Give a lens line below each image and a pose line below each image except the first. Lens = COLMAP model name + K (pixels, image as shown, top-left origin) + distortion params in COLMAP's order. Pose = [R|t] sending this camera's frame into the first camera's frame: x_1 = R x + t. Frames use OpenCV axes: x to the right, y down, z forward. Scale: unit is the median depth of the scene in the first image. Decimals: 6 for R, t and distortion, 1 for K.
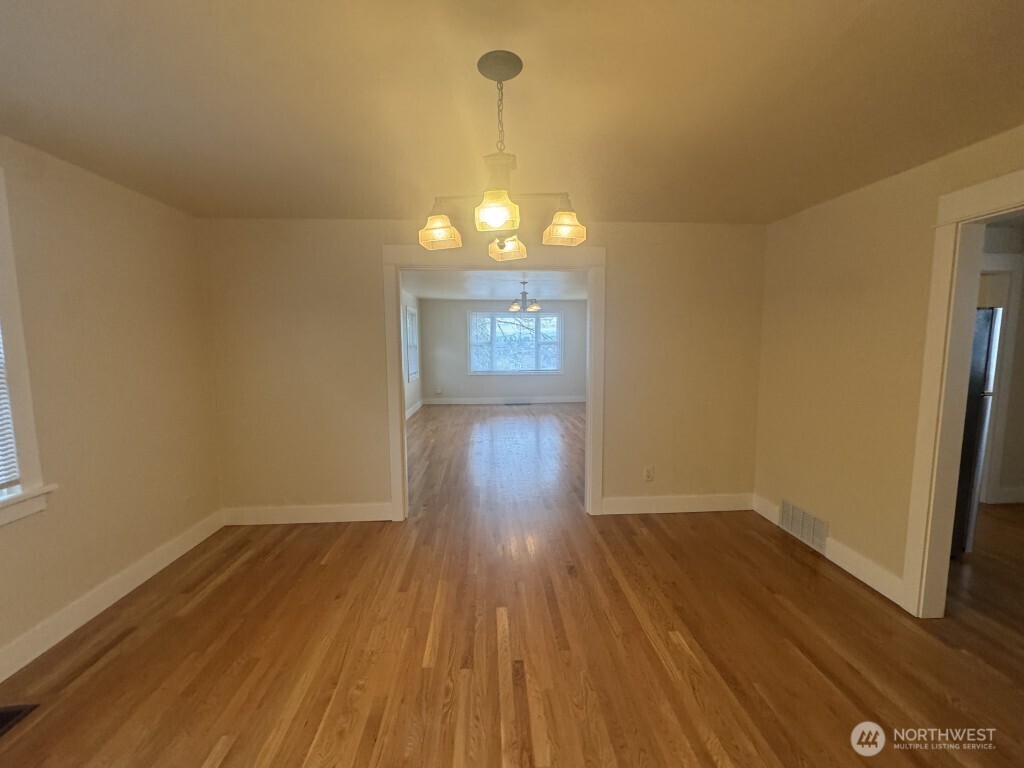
lens RADIAL K [[413.4, 0, 509.3], [0, 413.4, 384.3], [0, 0, 1]] dist [0.000127, 0.000060]
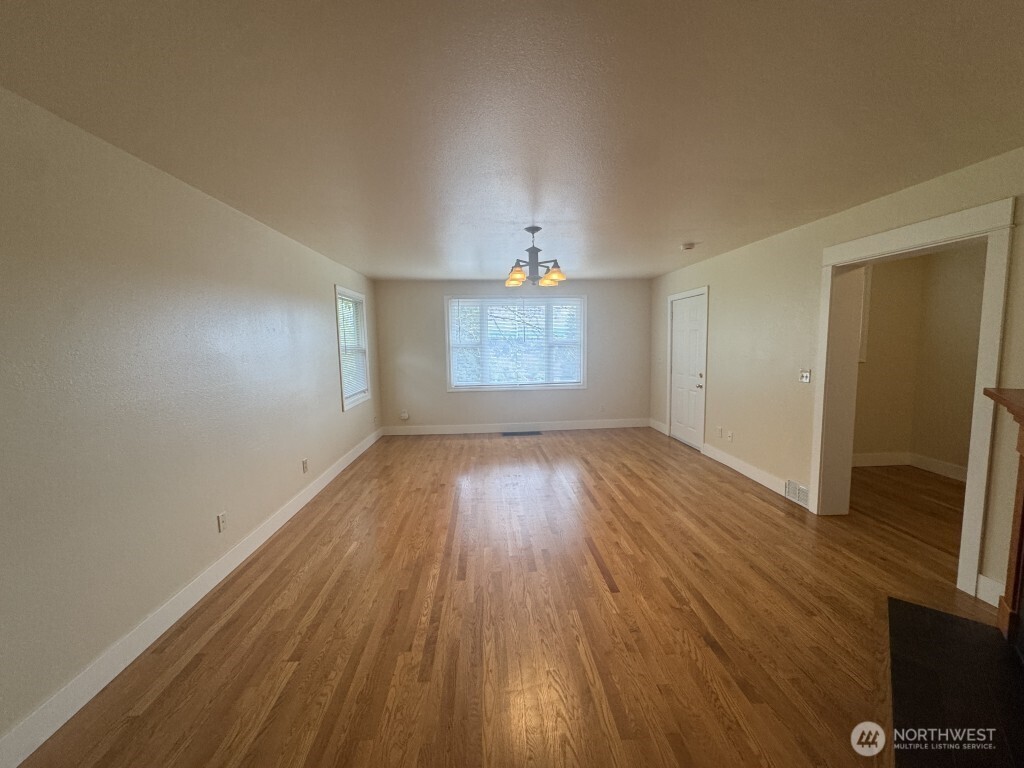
lens RADIAL K [[413.4, 0, 509.3], [0, 413.4, 384.3], [0, 0, 1]] dist [0.000127, 0.000060]
pose [[0.999926, -0.012174, 0.000500, 0.002382], [0.012171, 0.999909, 0.005769, -0.039117], [-0.000571, -0.005762, 0.999983, 0.340553]]
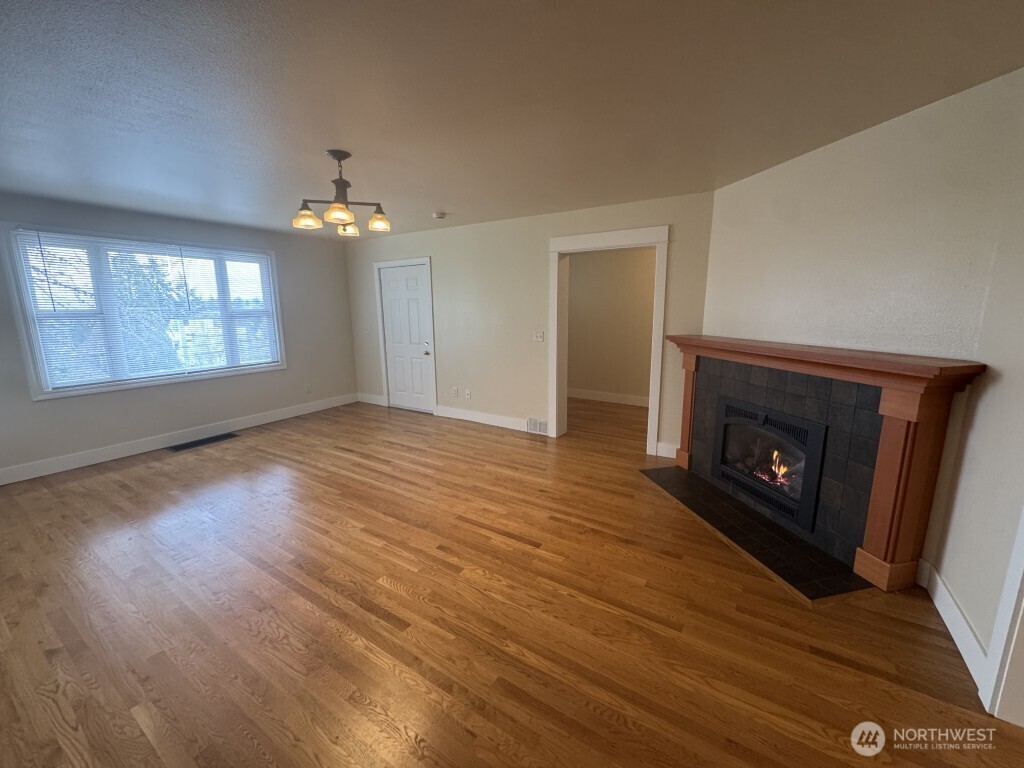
lens RADIAL K [[413.4, 0, 509.3], [0, 413.4, 384.3], [0, 0, 1]] dist [0.000127, 0.000060]
pose [[0.587008, -0.147164, 0.796093, -0.149207], [0.085934, 0.989111, 0.119480, -0.046704], [-0.805007, -0.001724, 0.593262, 0.455807]]
